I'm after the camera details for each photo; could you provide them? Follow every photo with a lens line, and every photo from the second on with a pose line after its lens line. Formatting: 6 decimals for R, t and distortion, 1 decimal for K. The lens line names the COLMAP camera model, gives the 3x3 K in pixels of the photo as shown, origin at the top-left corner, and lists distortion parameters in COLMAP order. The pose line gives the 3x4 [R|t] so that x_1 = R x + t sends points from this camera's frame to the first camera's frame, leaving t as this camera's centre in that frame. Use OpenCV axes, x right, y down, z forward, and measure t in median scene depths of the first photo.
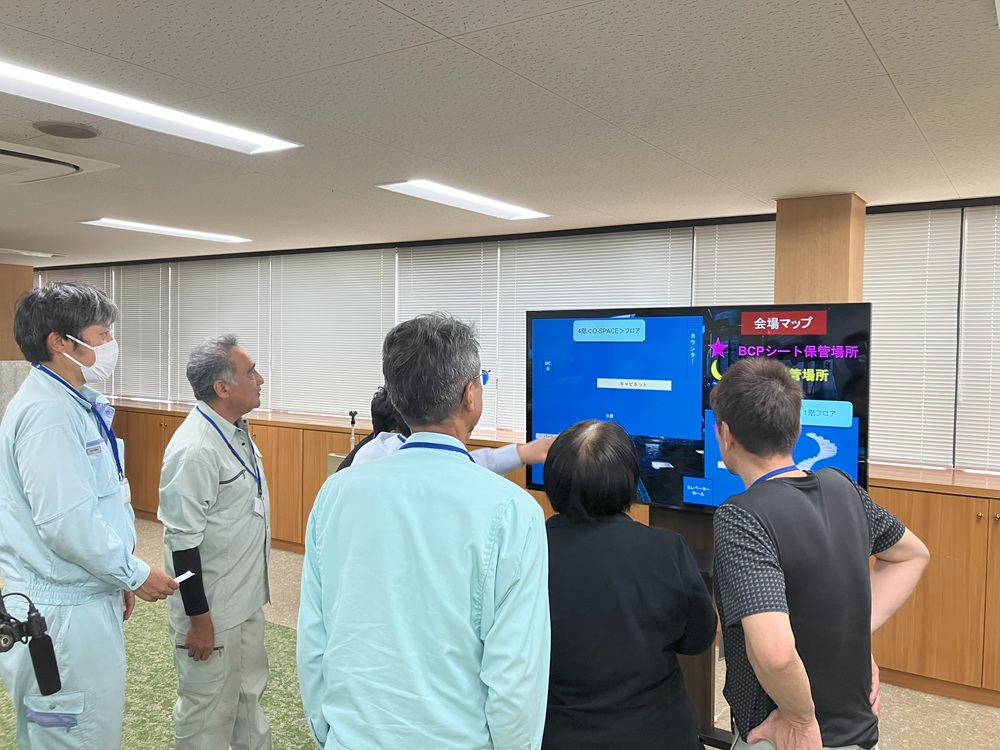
lens RADIAL K [[823.9, 0, 500.7], [0, 823.9, 374.5], [0, 0, 1]] dist [-0.010374, -0.004603]
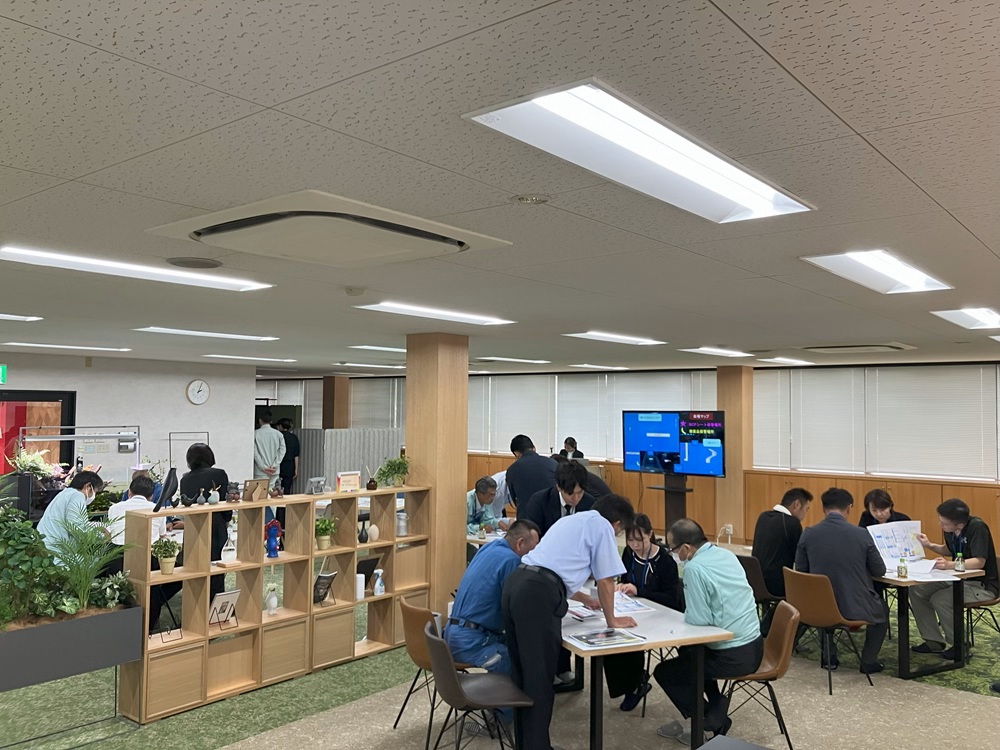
lens RADIAL K [[823.9, 0, 497.1], [0, 823.9, 376.5], [0, 0, 1]] dist [-0.010374, -0.004603]
pose [[0.995011, -0.008407, -0.099408, -0.139224], [0.000787, 0.997074, -0.076444, 0.030074], [0.099759, 0.075984, 0.992106, -2.268852]]
